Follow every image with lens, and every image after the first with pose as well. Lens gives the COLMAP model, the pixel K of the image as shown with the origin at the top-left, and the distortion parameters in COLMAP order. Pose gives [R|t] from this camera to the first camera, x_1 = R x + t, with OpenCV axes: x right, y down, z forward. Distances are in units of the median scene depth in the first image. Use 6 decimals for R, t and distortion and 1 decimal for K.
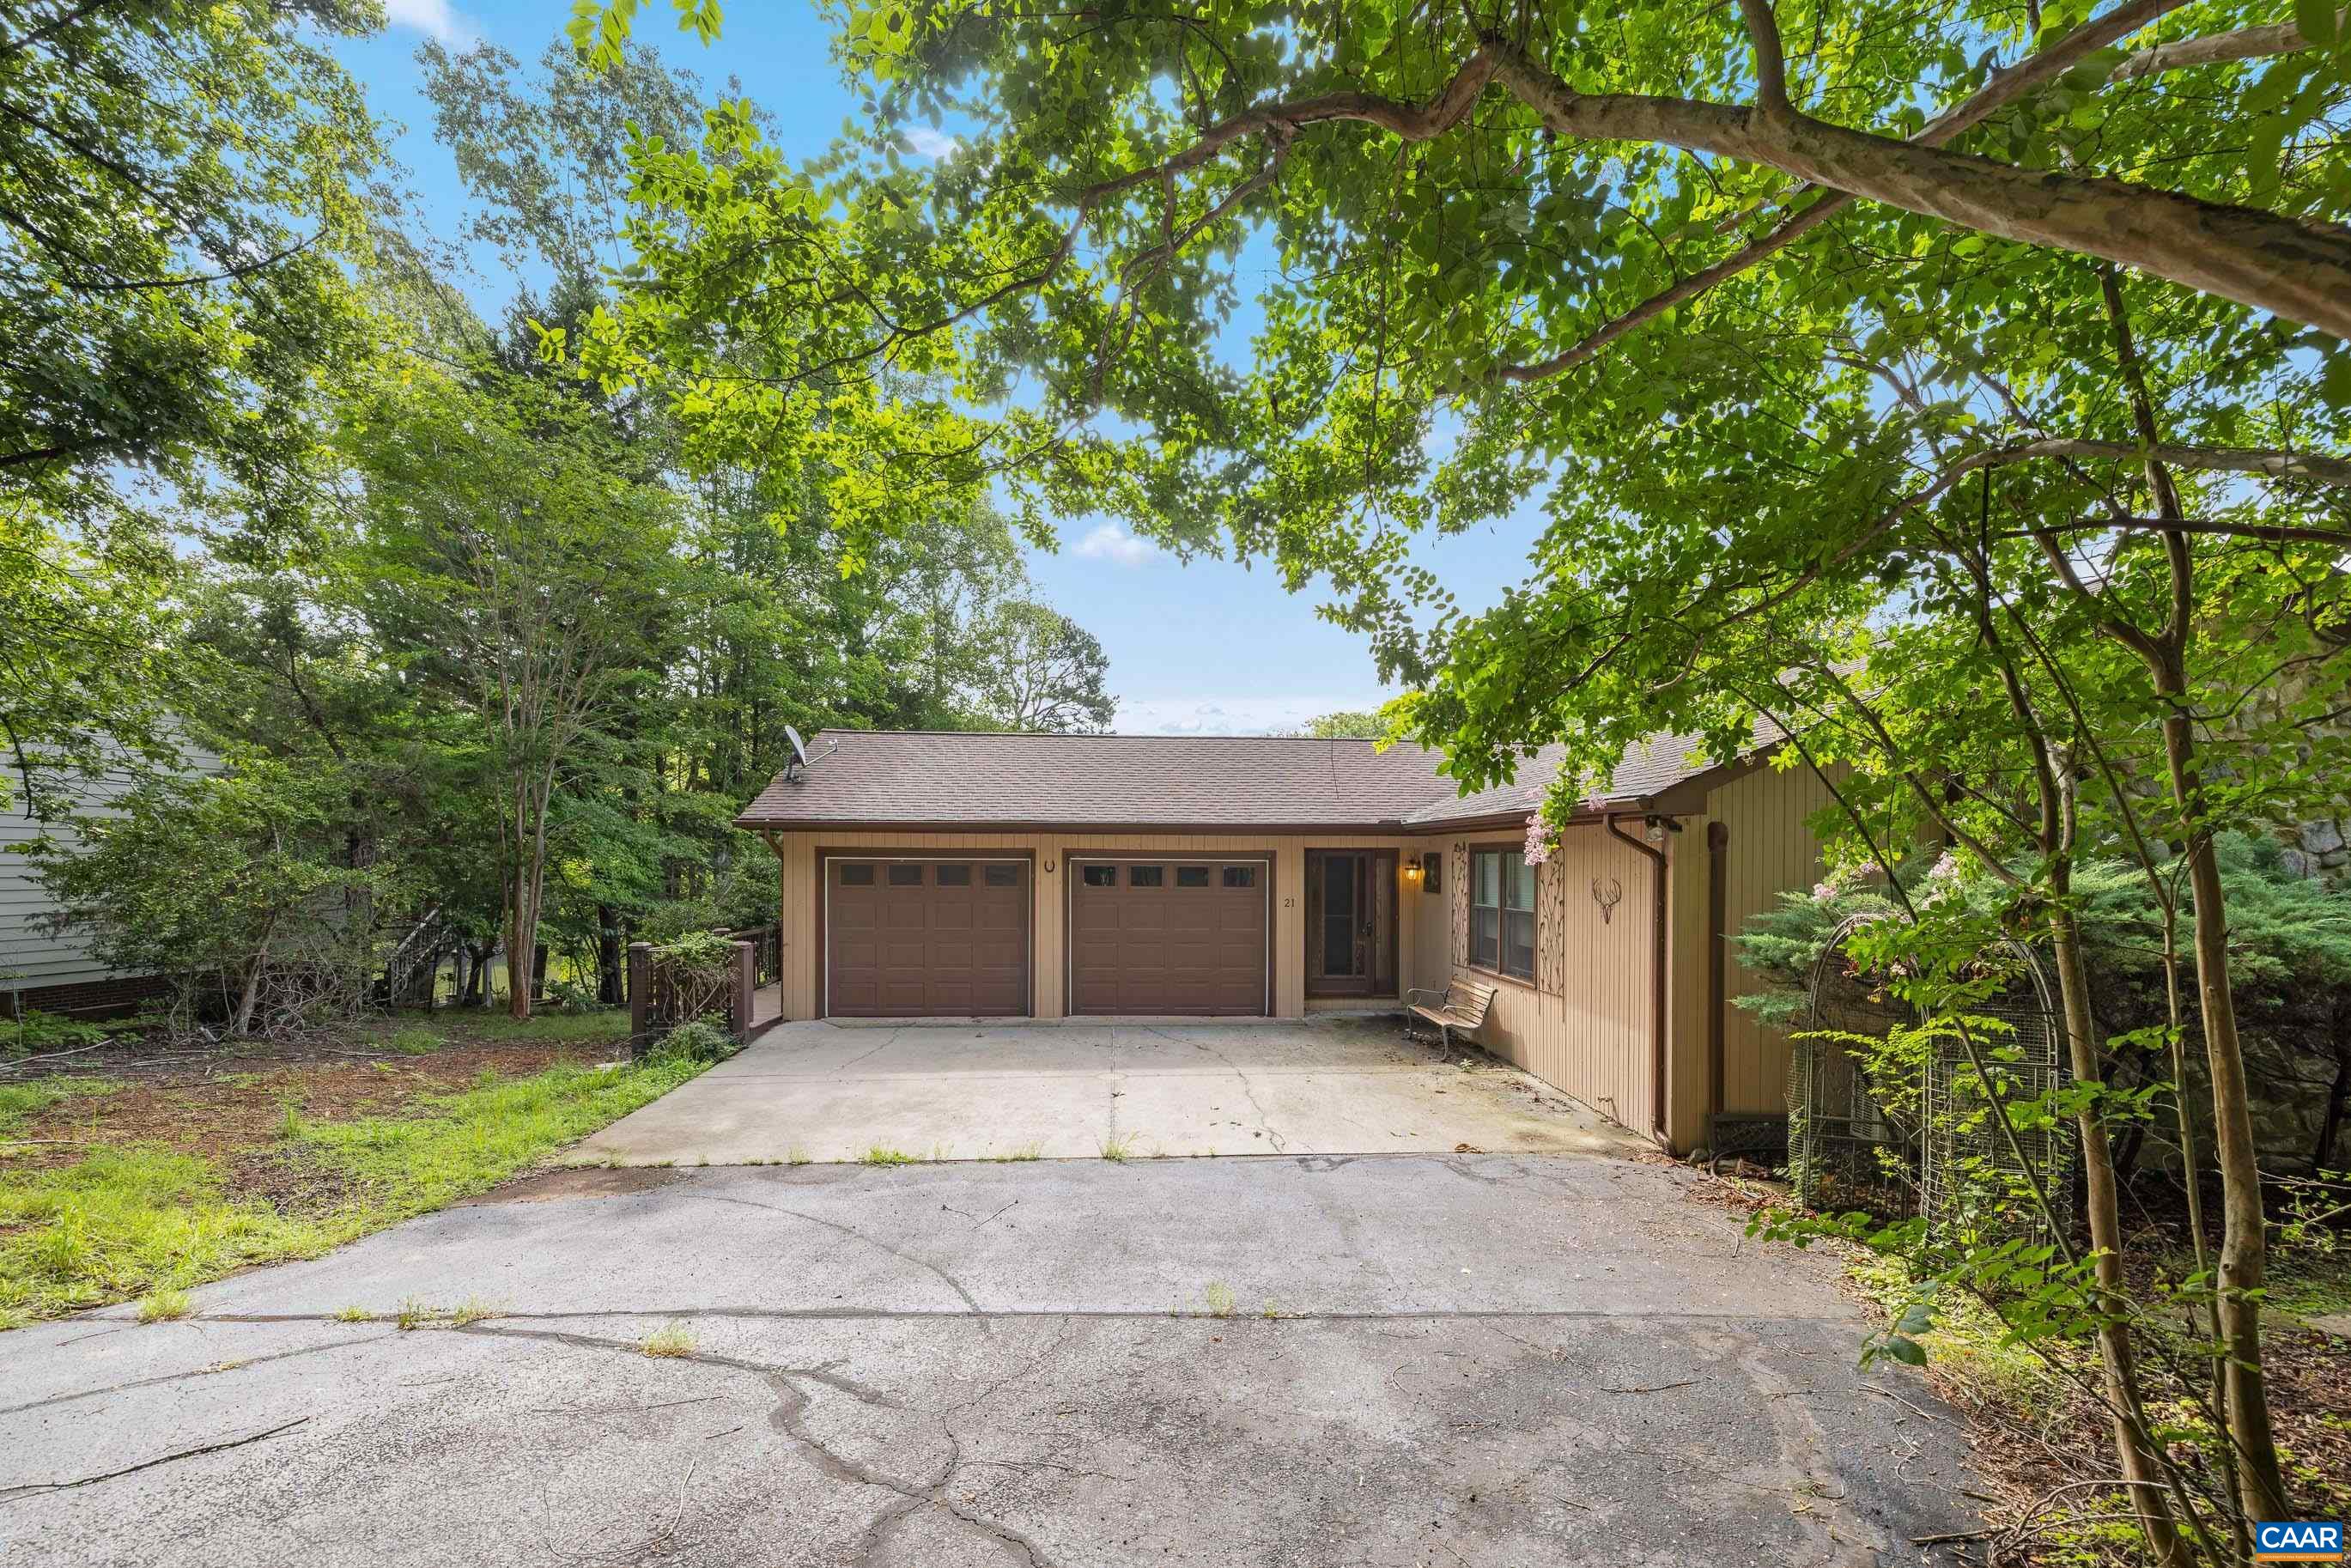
lens RADIAL K [[1035.8, 0, 1175.5], [0, 1035.8, 861.2], [0, 0, 1]] dist [0.001365, 0.000171]
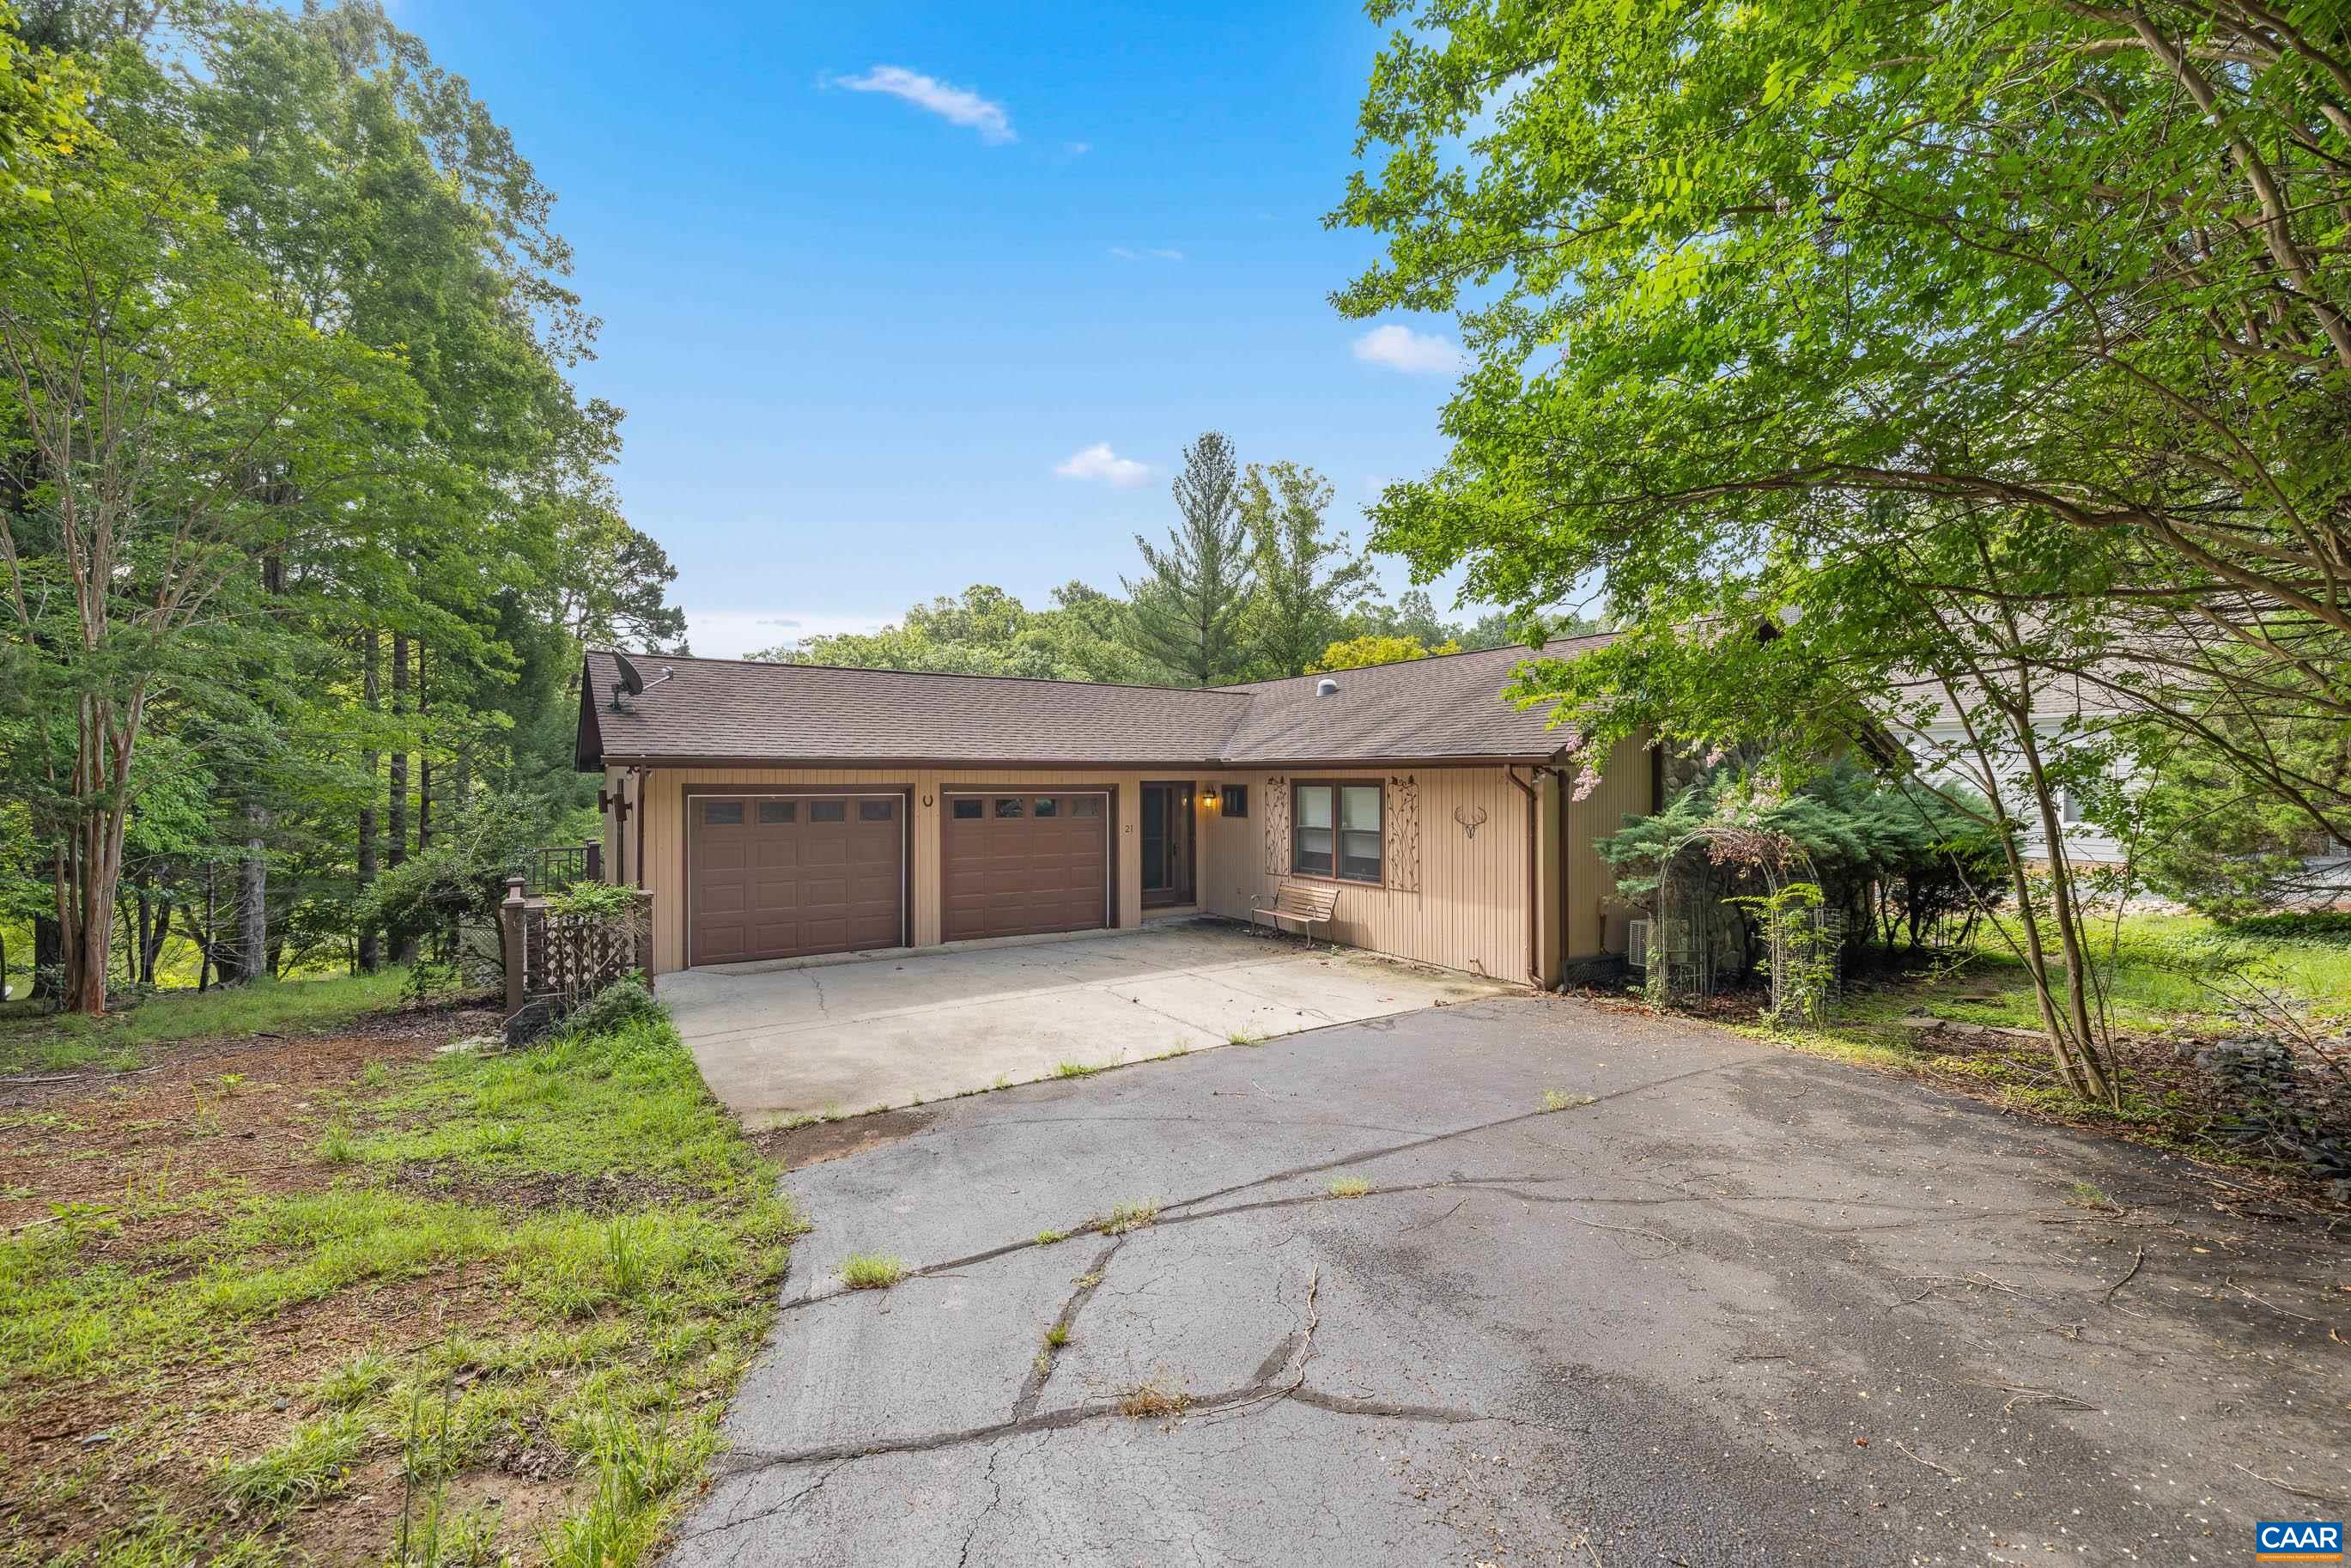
lens RADIAL K [[1002.0, 0, 1176.6], [0, 1002.0, 779.5], [0, 0, 1]] dist [0.000530, -0.000063]
pose [[0.867303, -0.006031, 0.497744, -0.446467], [0.006477, 0.999979, 0.000829, -0.017217], [-0.497739, 0.002505, 0.867323, 0.005001]]
